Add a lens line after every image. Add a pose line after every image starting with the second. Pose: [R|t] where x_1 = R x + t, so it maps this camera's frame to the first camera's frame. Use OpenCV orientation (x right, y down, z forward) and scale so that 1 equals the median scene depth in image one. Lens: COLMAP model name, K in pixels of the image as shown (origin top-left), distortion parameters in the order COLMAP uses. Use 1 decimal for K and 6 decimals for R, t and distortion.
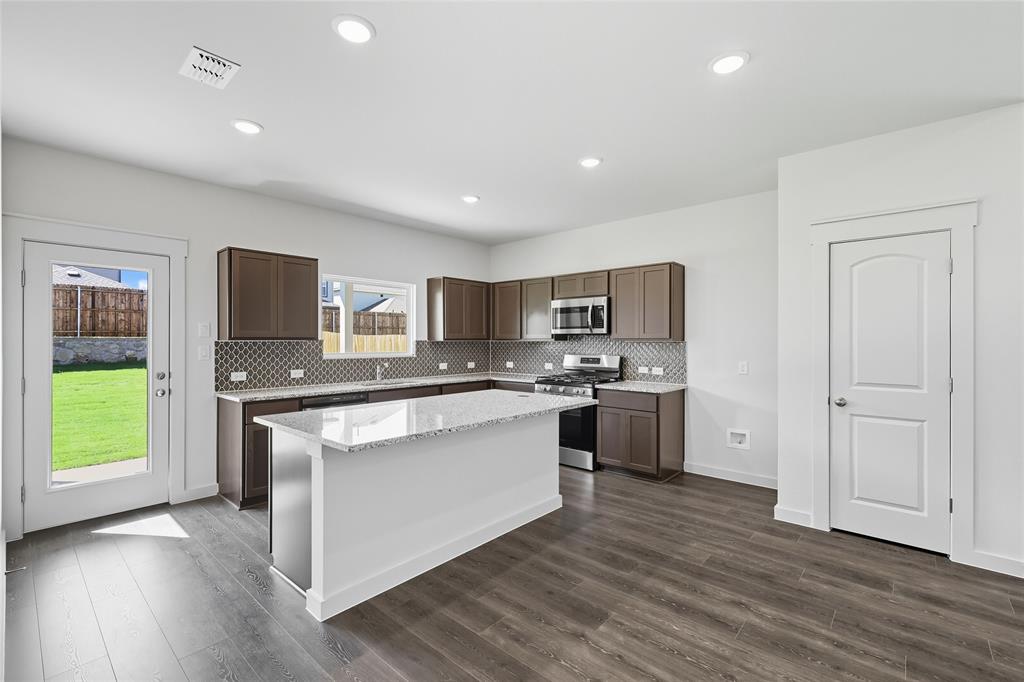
lens RADIAL K [[449.0, 0, 510.9], [0, 449.0, 342.6], [0, 0, 1]] dist [-0.001298, 0.000220]
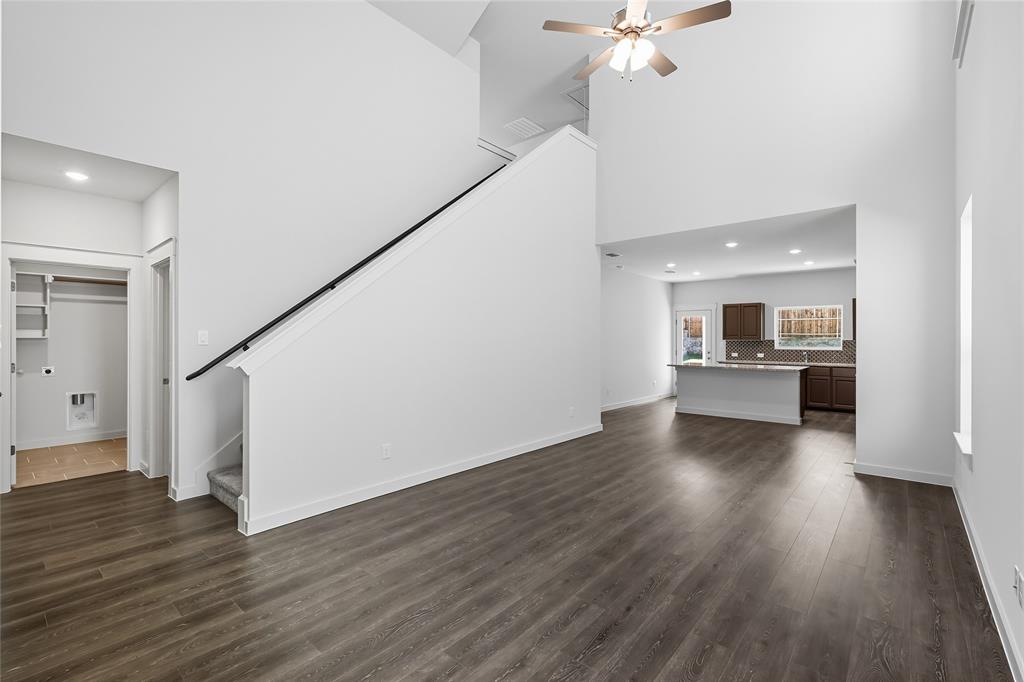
lens RADIAL K [[449.0, 0, 510.9], [0, 449.0, 342.6], [0, 0, 1]] dist [-0.001298, 0.000220]
pose [[0.005585, 0.005147, -0.999971, 1.445632], [-0.004022, 0.999979, 0.005124, 0.001152], [0.999976, 0.003993, 0.005606, -0.193599]]
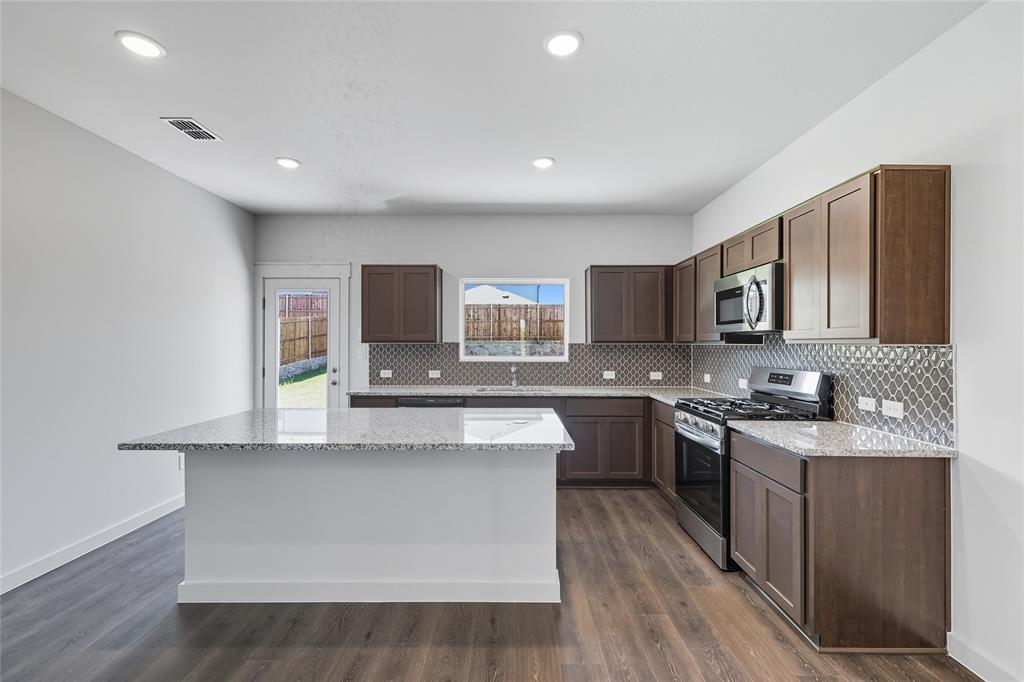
lens RADIAL K [[443.2, 0, 512.0], [0, 443.2, 344.7], [0, 0, 1]] dist [0.000638, 0.000371]
pose [[0.662801, 0.002858, -0.748790, 0.377520], [-0.004239, 0.999991, 0.000065, -0.002035], [0.748784, 0.003131, 0.662807, 0.367882]]
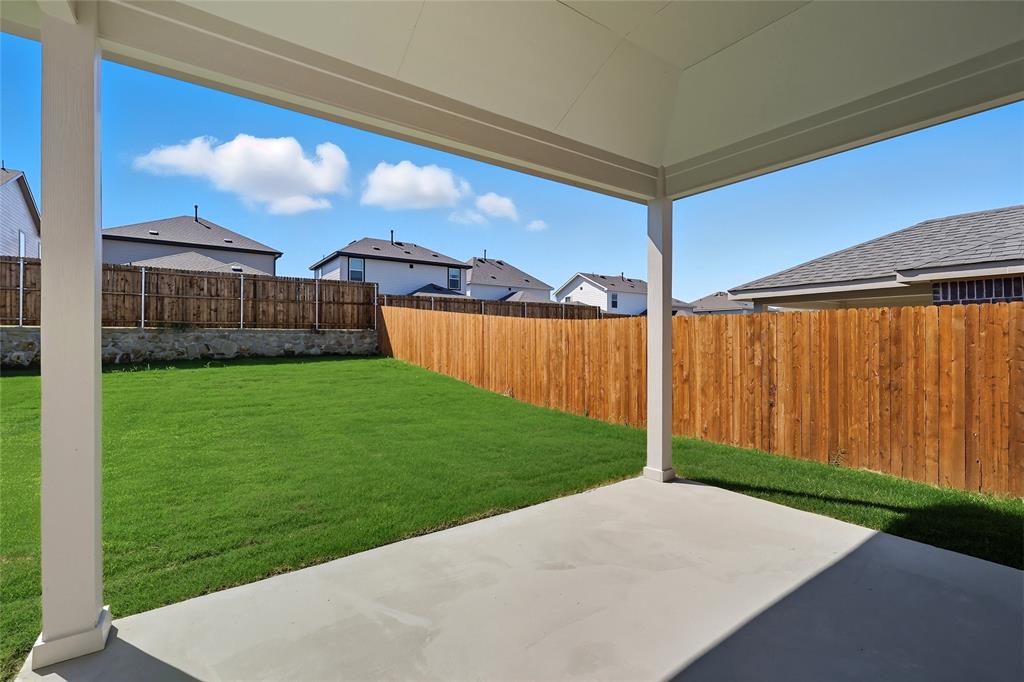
lens RADIAL K [[449.0, 0, 510.9], [0, 449.0, 342.6], [0, 0, 1]] dist [-0.001298, 0.000220]
pose [[0.974473, 0.001345, -0.224500, -0.608627], [-0.000269, 0.999988, 0.004821, 0.035678], [0.224504, -0.004637, 0.974462, 0.630283]]
